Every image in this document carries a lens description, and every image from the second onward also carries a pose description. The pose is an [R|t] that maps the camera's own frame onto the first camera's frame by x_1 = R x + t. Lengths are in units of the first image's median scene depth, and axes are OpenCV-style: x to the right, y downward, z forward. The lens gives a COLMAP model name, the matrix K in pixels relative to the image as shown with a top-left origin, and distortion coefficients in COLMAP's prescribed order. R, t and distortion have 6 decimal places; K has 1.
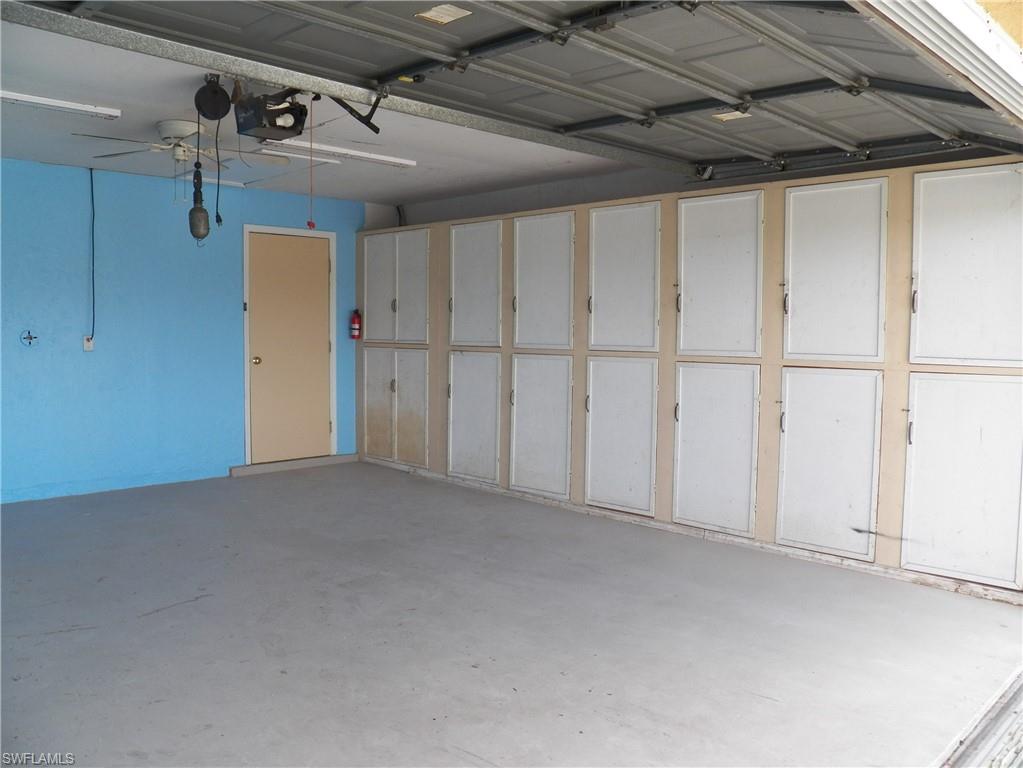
lens RADIAL K [[840.9, 0, 513.4], [0, 840.9, 385.0], [0, 0, 1]] dist [-0.135480, 0.089220]
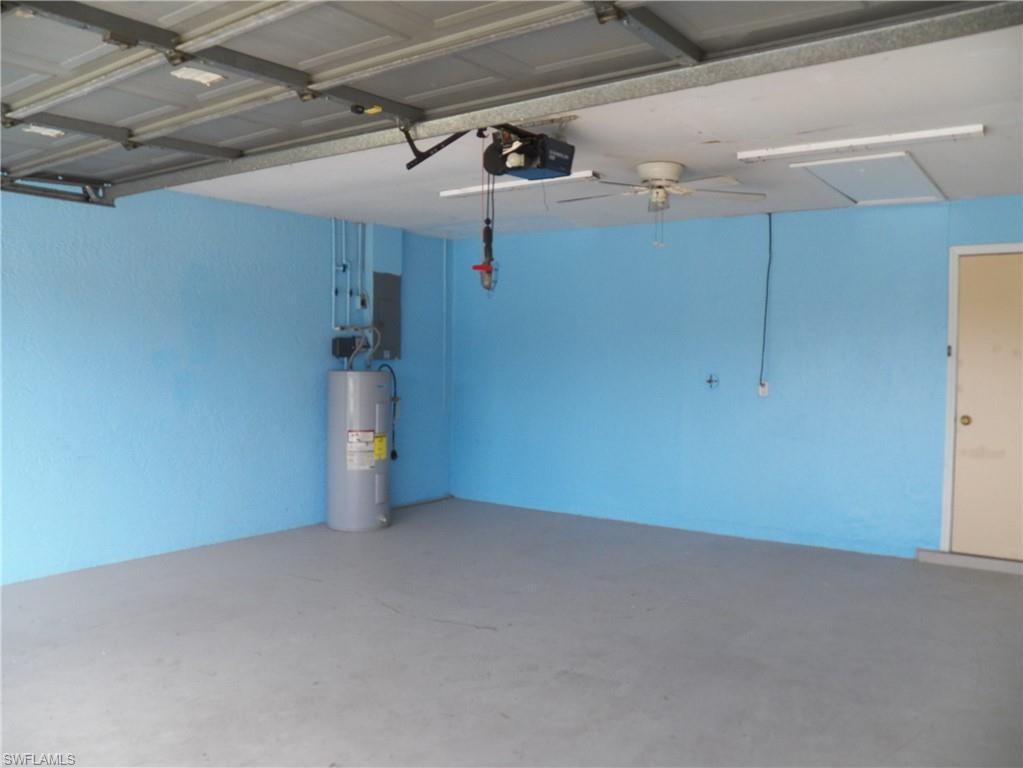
lens RADIAL K [[840.9, 0, 513.6], [0, 840.9, 380.4], [0, 0, 1]] dist [-0.135480, 0.089220]
pose [[0.151602, 0.019276, -0.988254, 0.604772], [-0.079841, 0.996782, 0.007195, -0.061715], [0.985212, 0.077813, 0.152653, 0.756883]]
